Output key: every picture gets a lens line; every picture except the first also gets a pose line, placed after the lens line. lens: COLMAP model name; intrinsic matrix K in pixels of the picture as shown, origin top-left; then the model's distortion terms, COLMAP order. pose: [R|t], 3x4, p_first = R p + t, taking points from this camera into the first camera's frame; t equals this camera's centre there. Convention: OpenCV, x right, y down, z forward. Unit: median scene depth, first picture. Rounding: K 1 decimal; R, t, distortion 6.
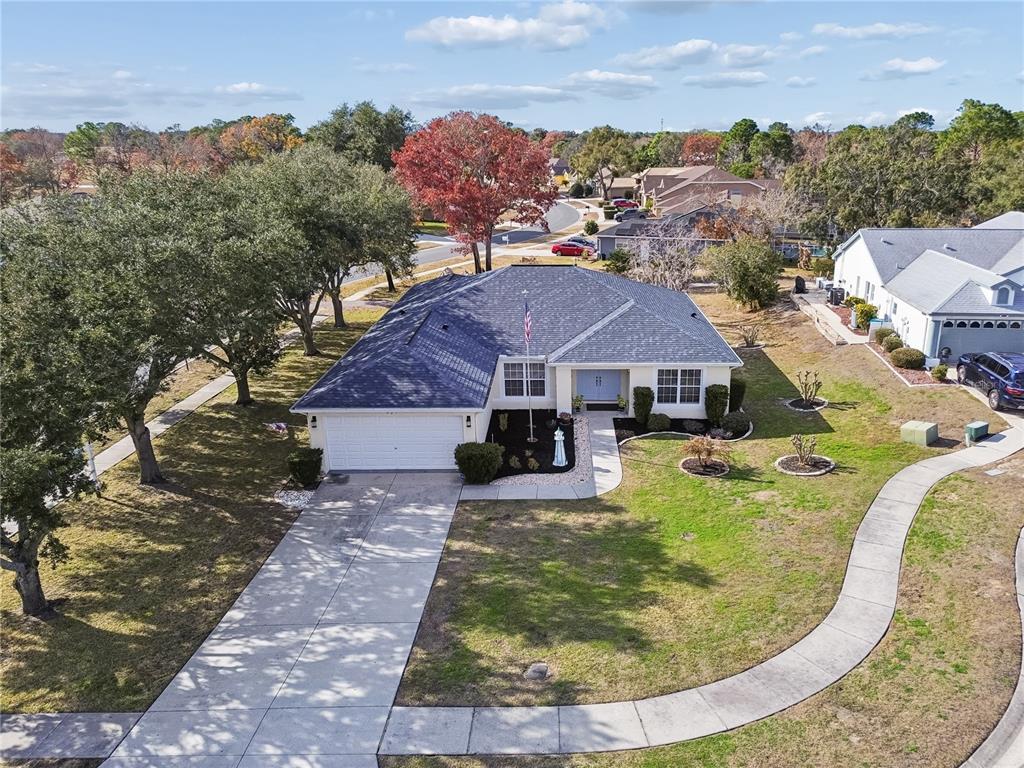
lens RADIAL K [[728.9, 0, 548.2], [0, 728.9, 361.9], [0, 0, 1]] dist [0.028455, -0.006104]
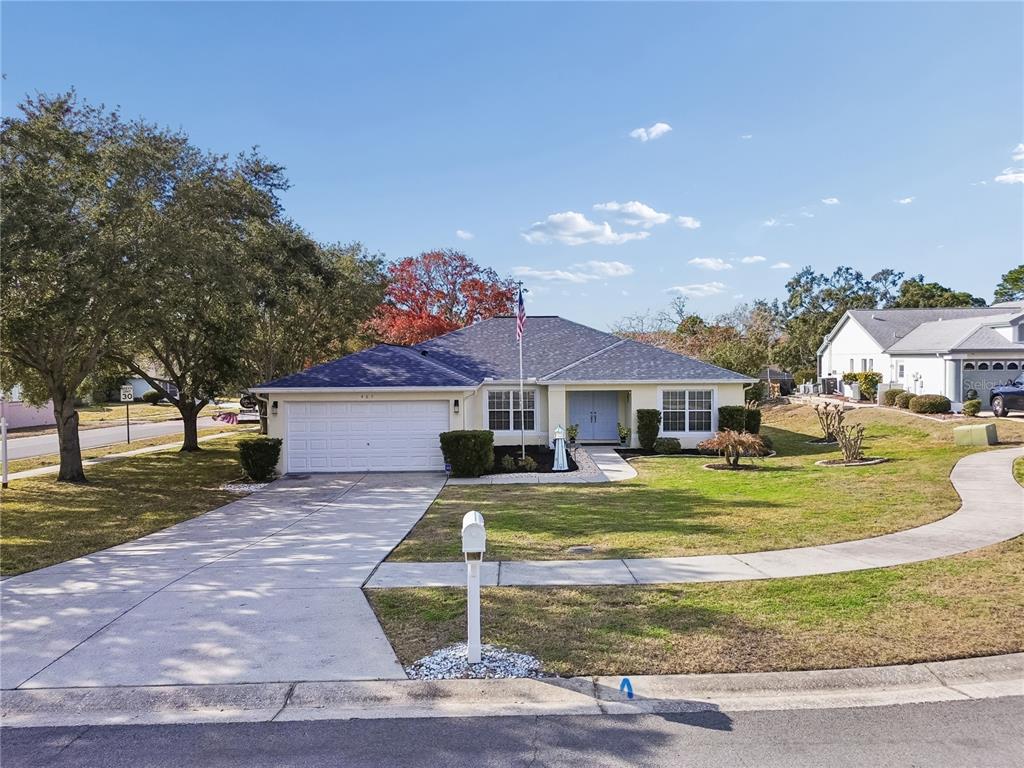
lens RADIAL K [[729.4, 0, 512.0], [0, 729.4, 384.0], [0, 0, 1]] dist [0.027684, -0.008100]
pose [[0.999882, -0.003684, 0.014893, -0.054850], [0.007389, 0.966365, -0.257068, 0.270033], [-0.013445, 0.257148, 0.966279, 0.162671]]
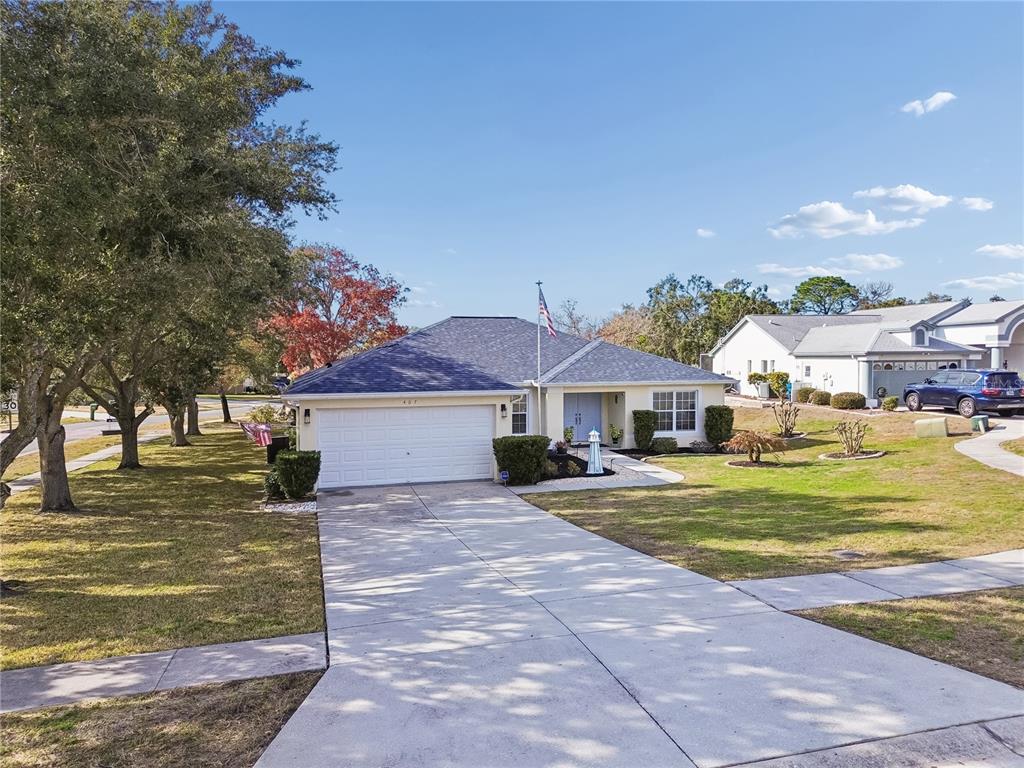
lens RADIAL K [[729.4, 0, 512.0], [0, 729.4, 384.0], [0, 0, 1]] dist [0.027684, -0.008100]
pose [[0.963070, -0.012675, 0.268951, -0.310830], [0.081474, 0.965781, -0.246231, 0.247899], [-0.256627, 0.259051, 0.931147, 0.226082]]
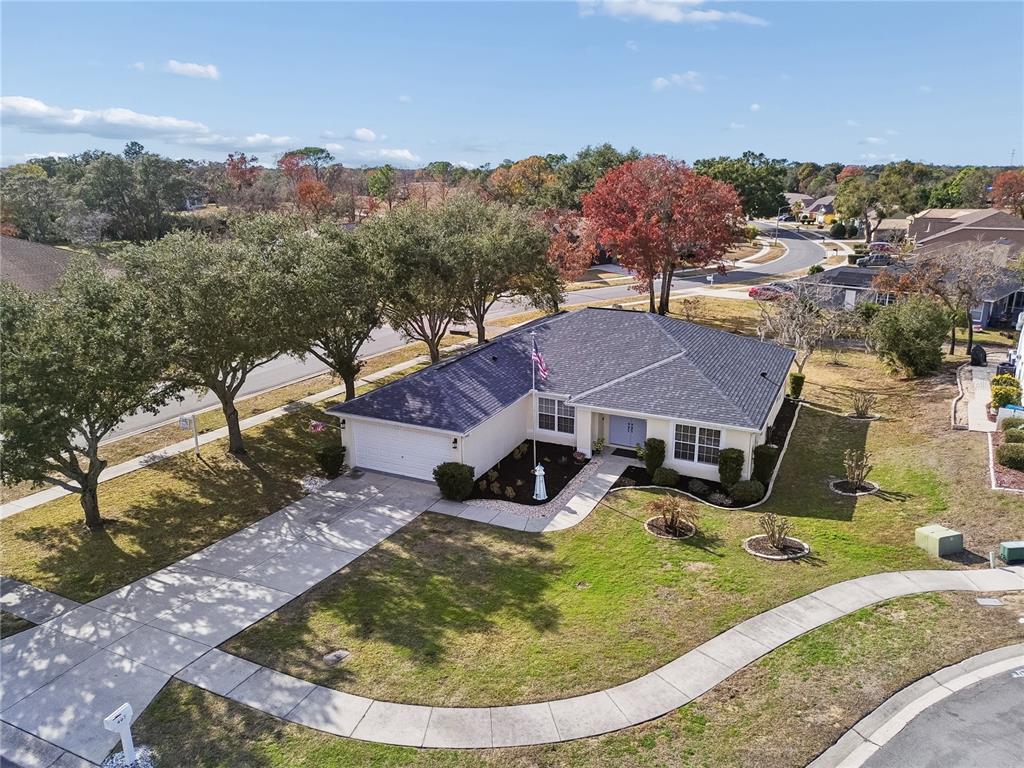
lens RADIAL K [[714.0, 0, 512.0], [0, 714.0, 384.0], [0, 0, 1]] dist [0.027385, -0.004620]
pose [[0.908790, 0.121934, -0.399040, 0.385920], [-0.125892, 0.991909, 0.016385, -0.036591], [0.397809, 0.035346, 0.916787, 0.028850]]
